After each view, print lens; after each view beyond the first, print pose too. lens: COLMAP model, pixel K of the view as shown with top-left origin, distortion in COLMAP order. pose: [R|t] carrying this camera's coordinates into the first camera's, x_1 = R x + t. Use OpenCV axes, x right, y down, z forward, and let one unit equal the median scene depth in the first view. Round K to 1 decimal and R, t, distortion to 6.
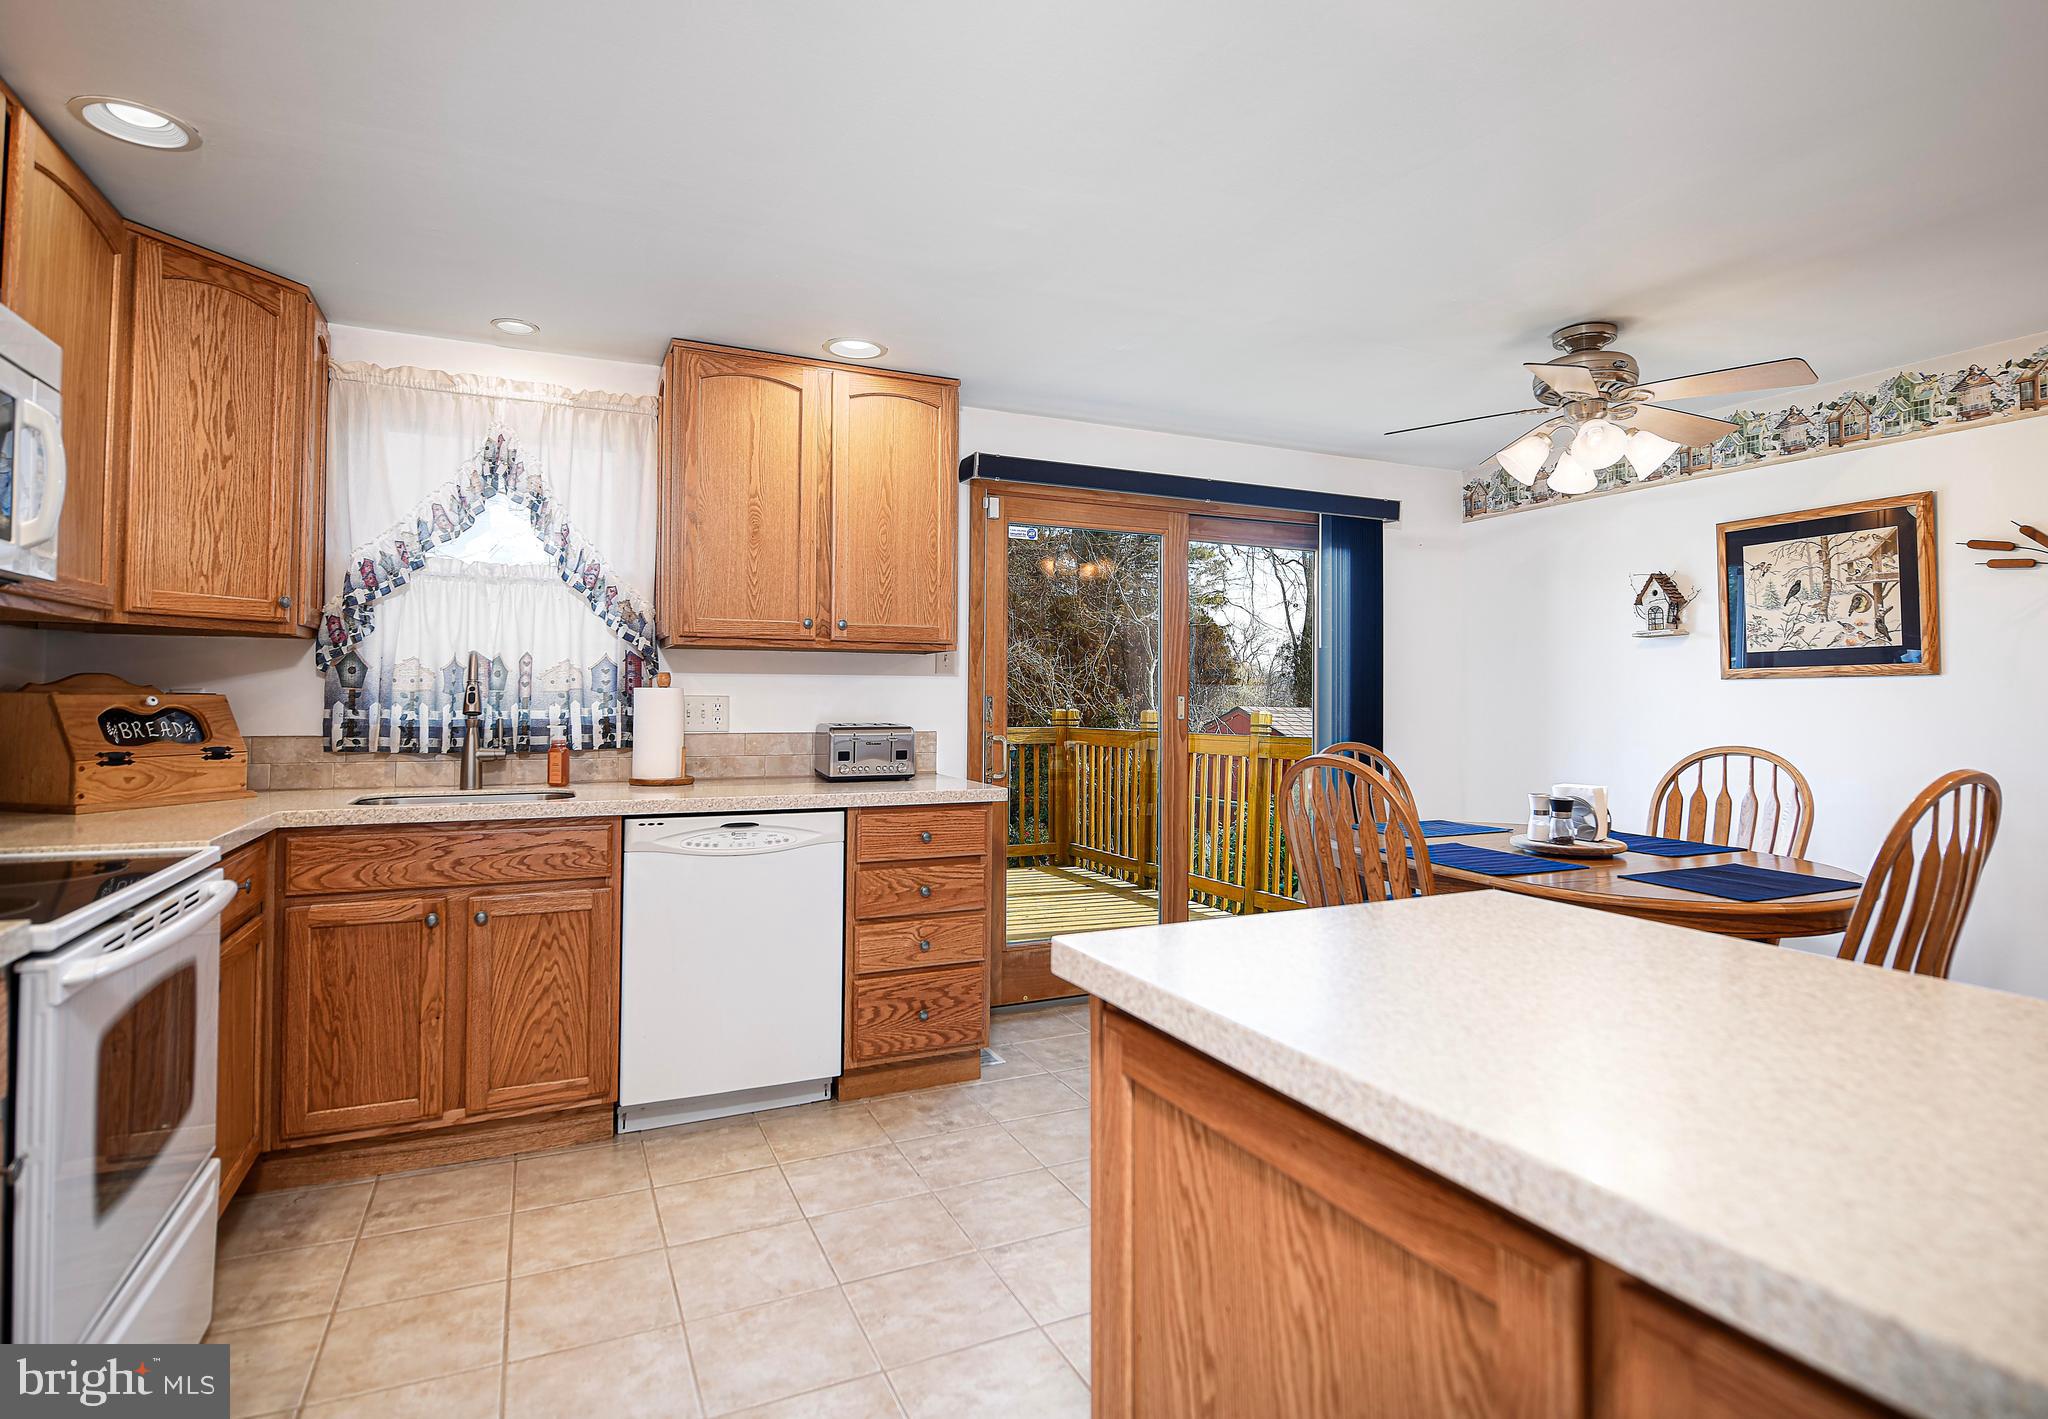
lens RADIAL K [[1059.2, 0, 1030.3], [0, 1059.2, 677.6], [0, 0, 1]] dist [0.002186, 0.000236]
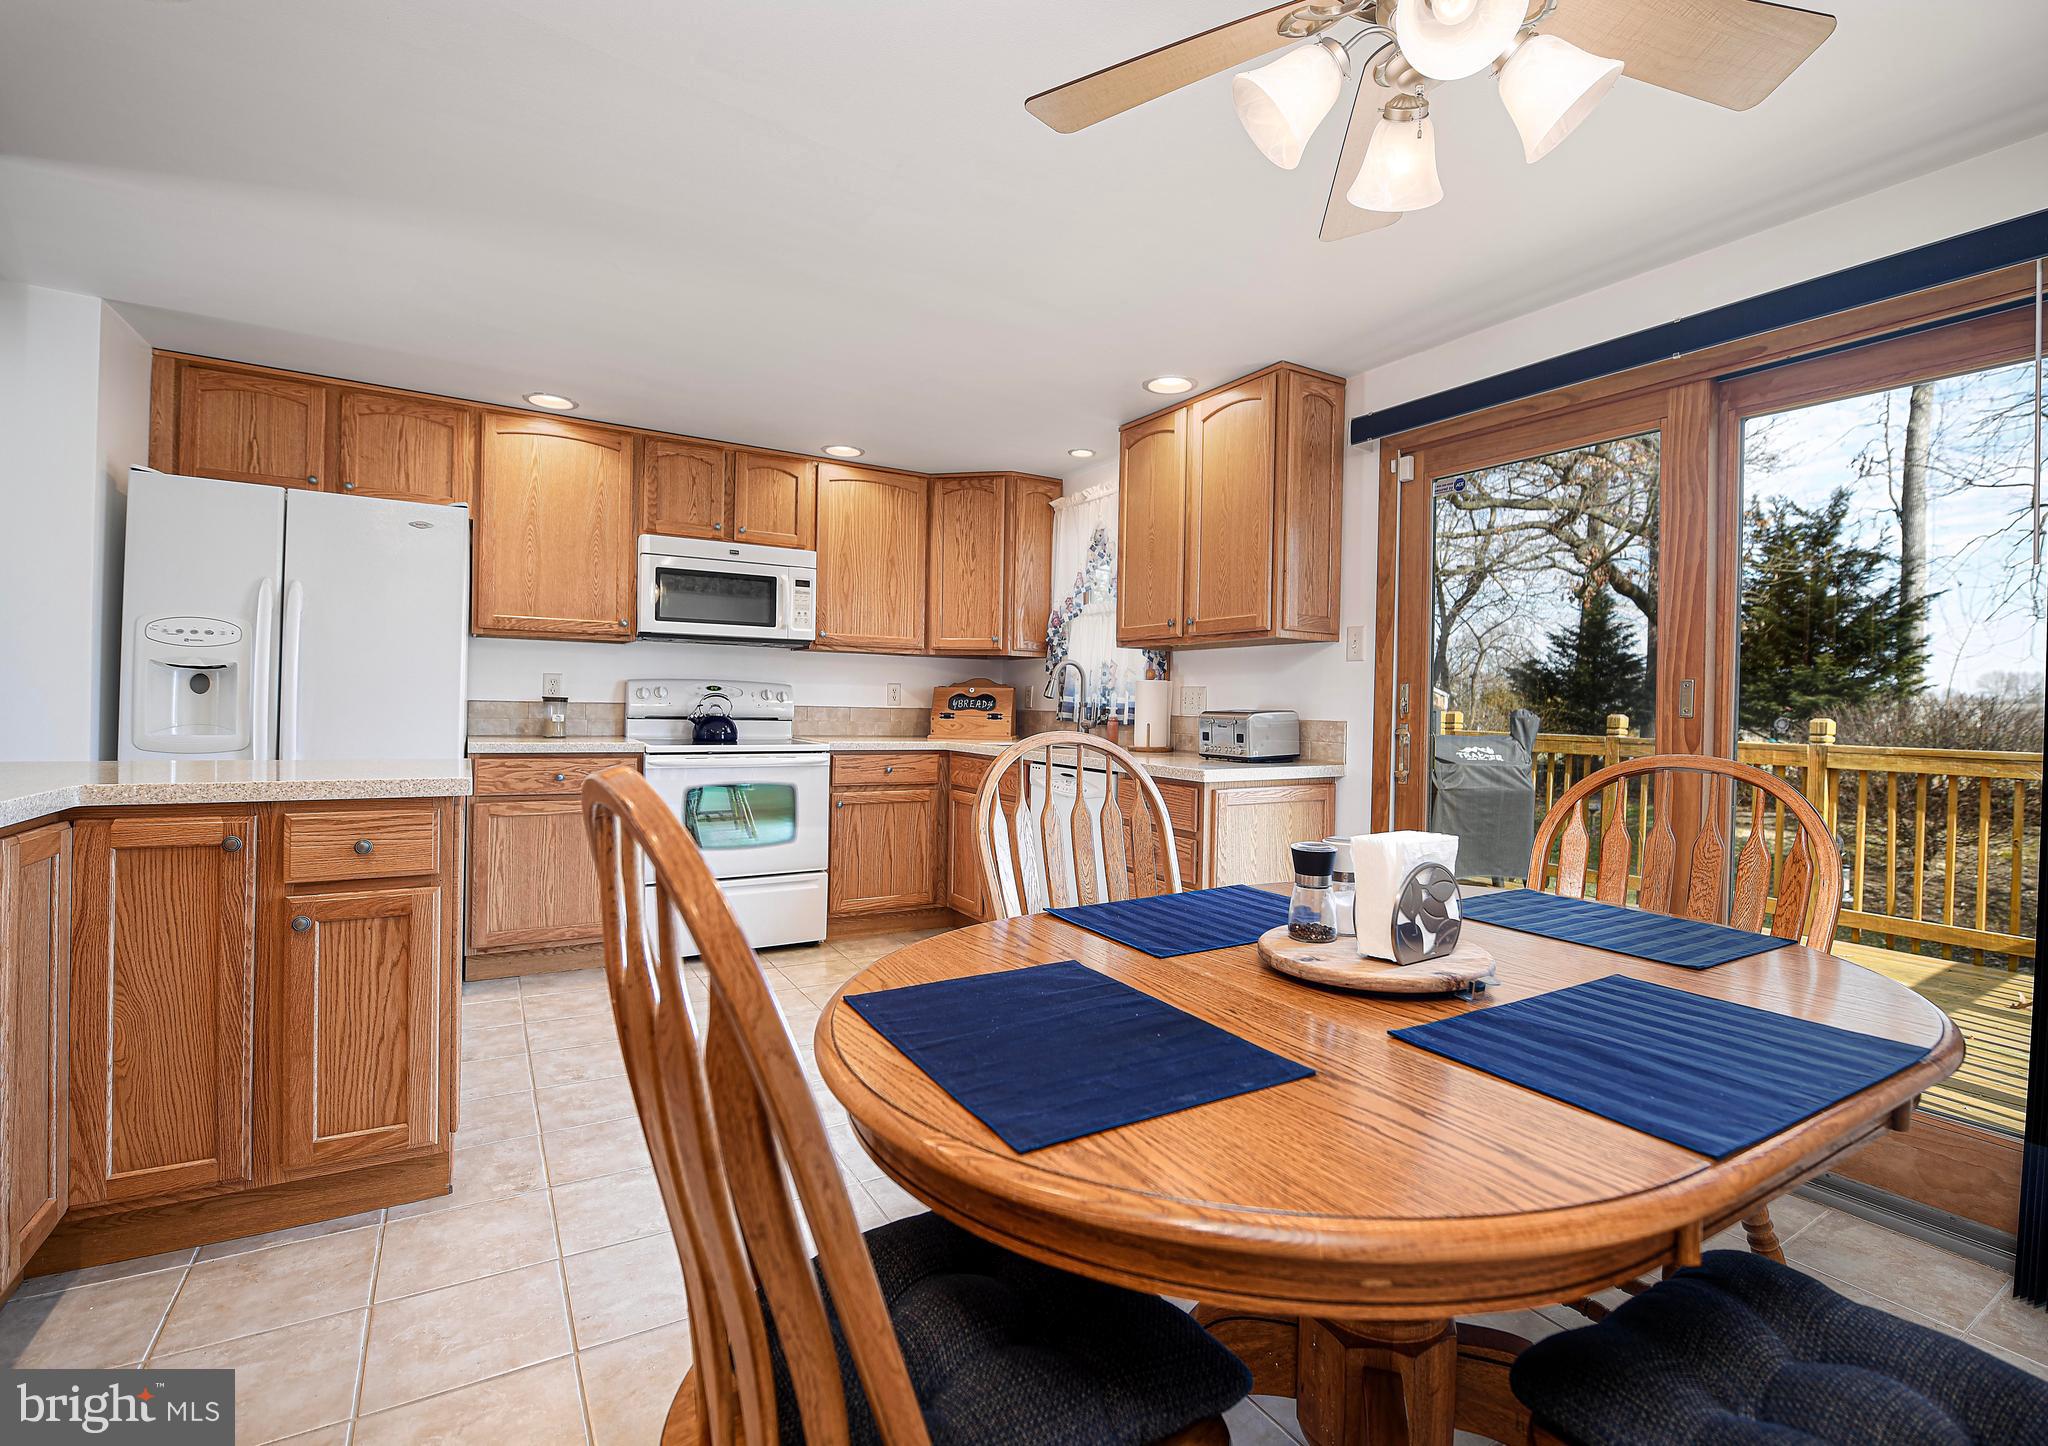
lens RADIAL K [[936.6, 0, 1024.0], [0, 936.6, 723.0], [0, 0, 1]] dist [-0.000207, 0.000012]
pose [[0.102205, 0.018514, -0.994591, 0.803025], [-0.001494, 0.999829, 0.018458, 0.040384], [0.994762, -0.000400, 0.102215, 0.692601]]
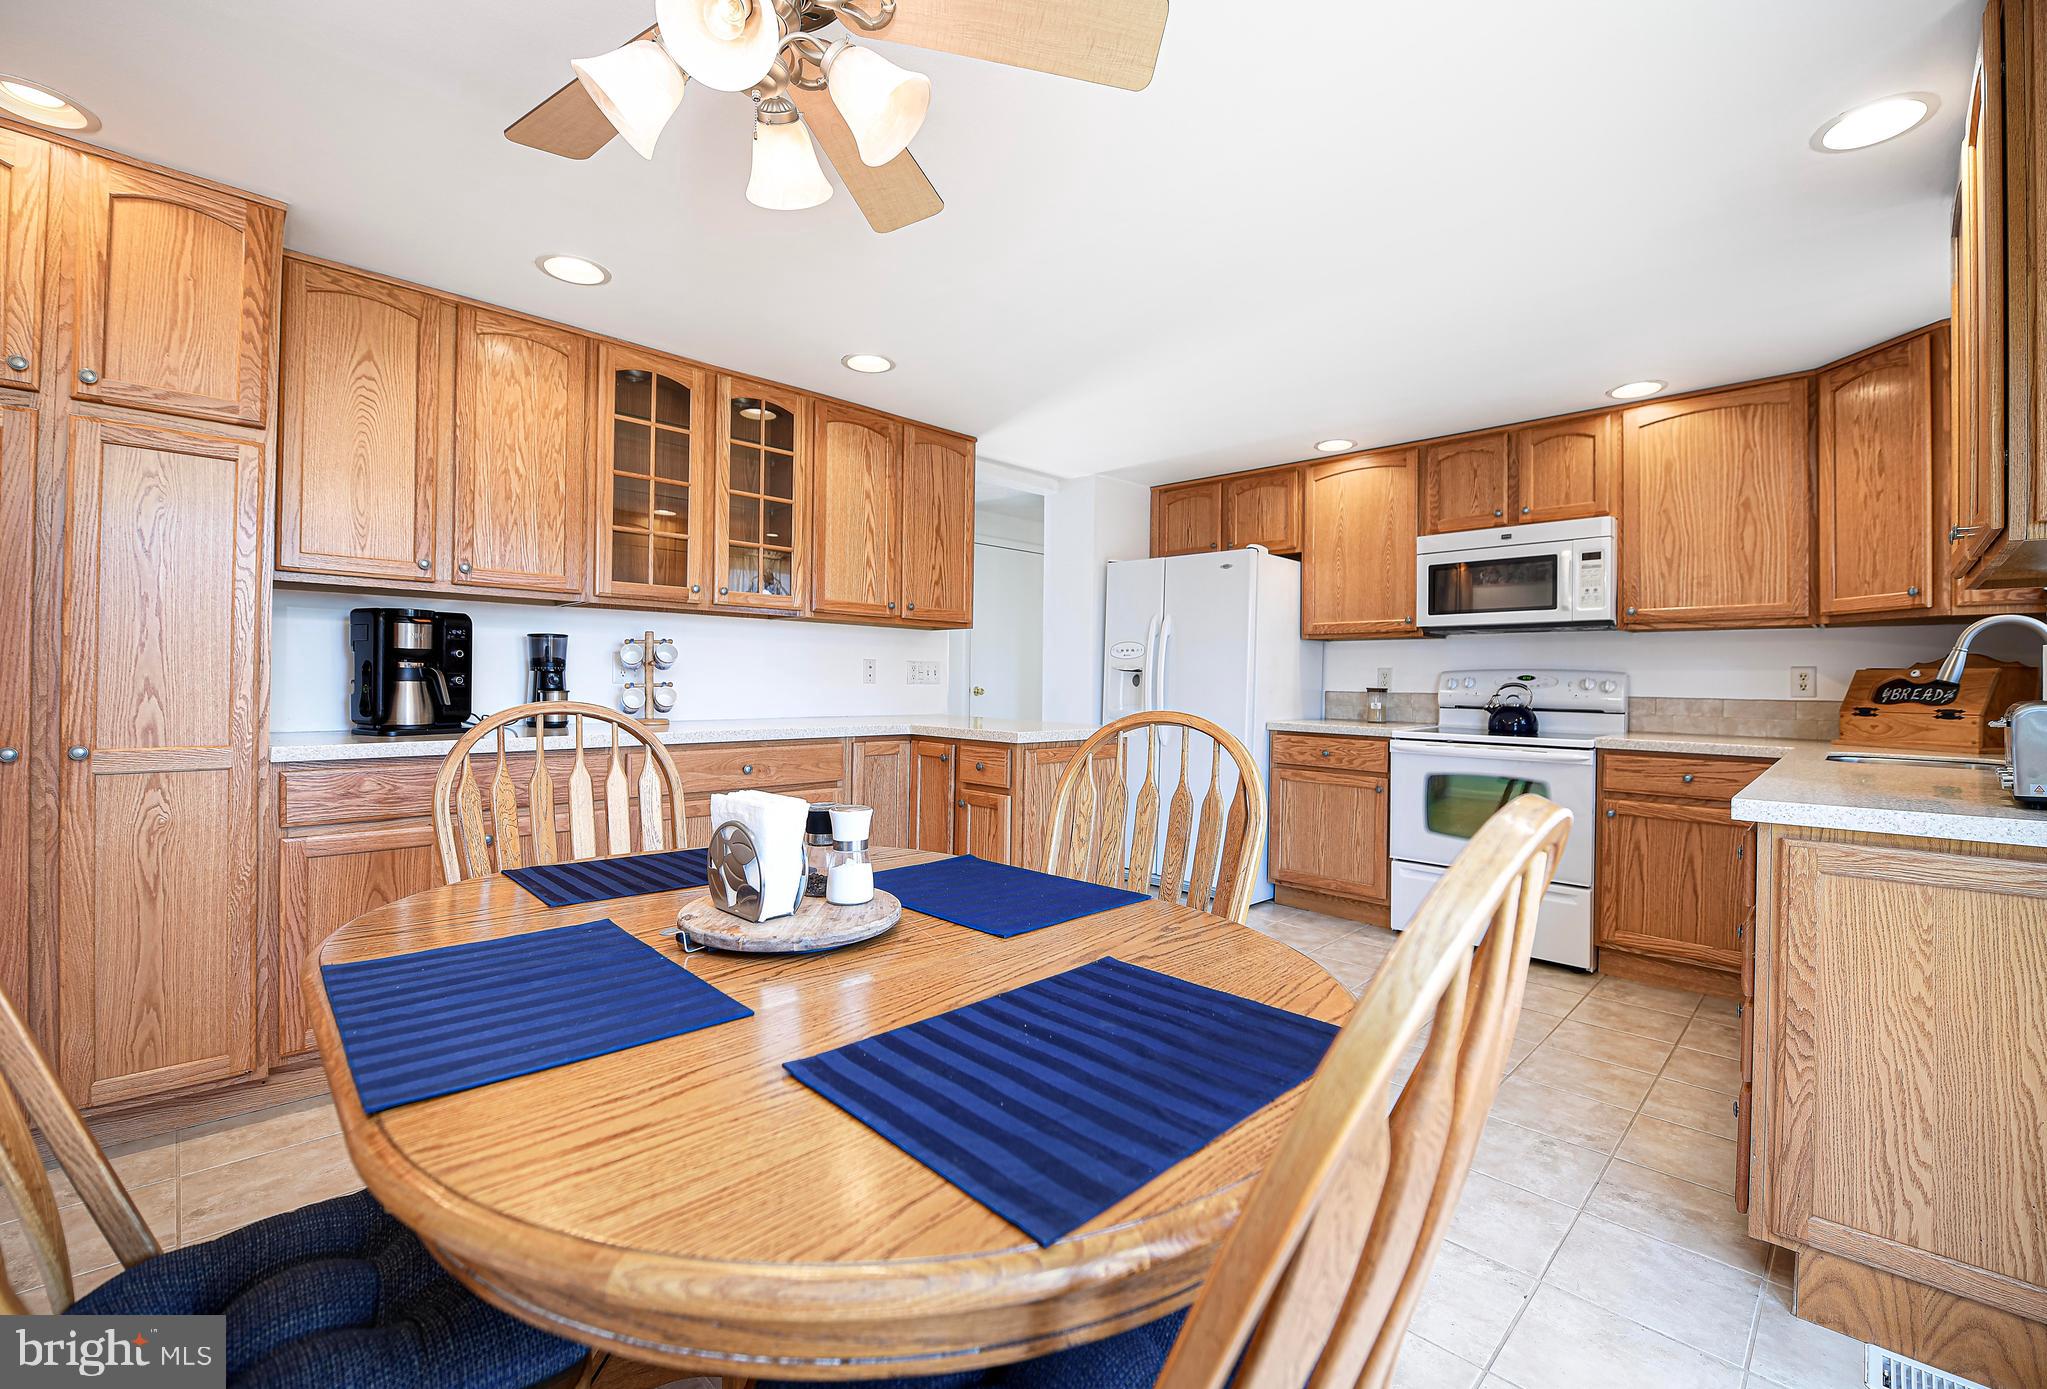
lens RADIAL K [[842.3, 0, 1023.5], [0, 842.3, 694.5], [0, 0, 1]] dist [-0.001303, -0.000219]
pose [[-0.937251, -0.010339, -0.348502, 0.480774], [-0.010164, 0.999946, -0.002332, 0.048470], [0.348507, 0.001356, -0.937305, 1.229074]]
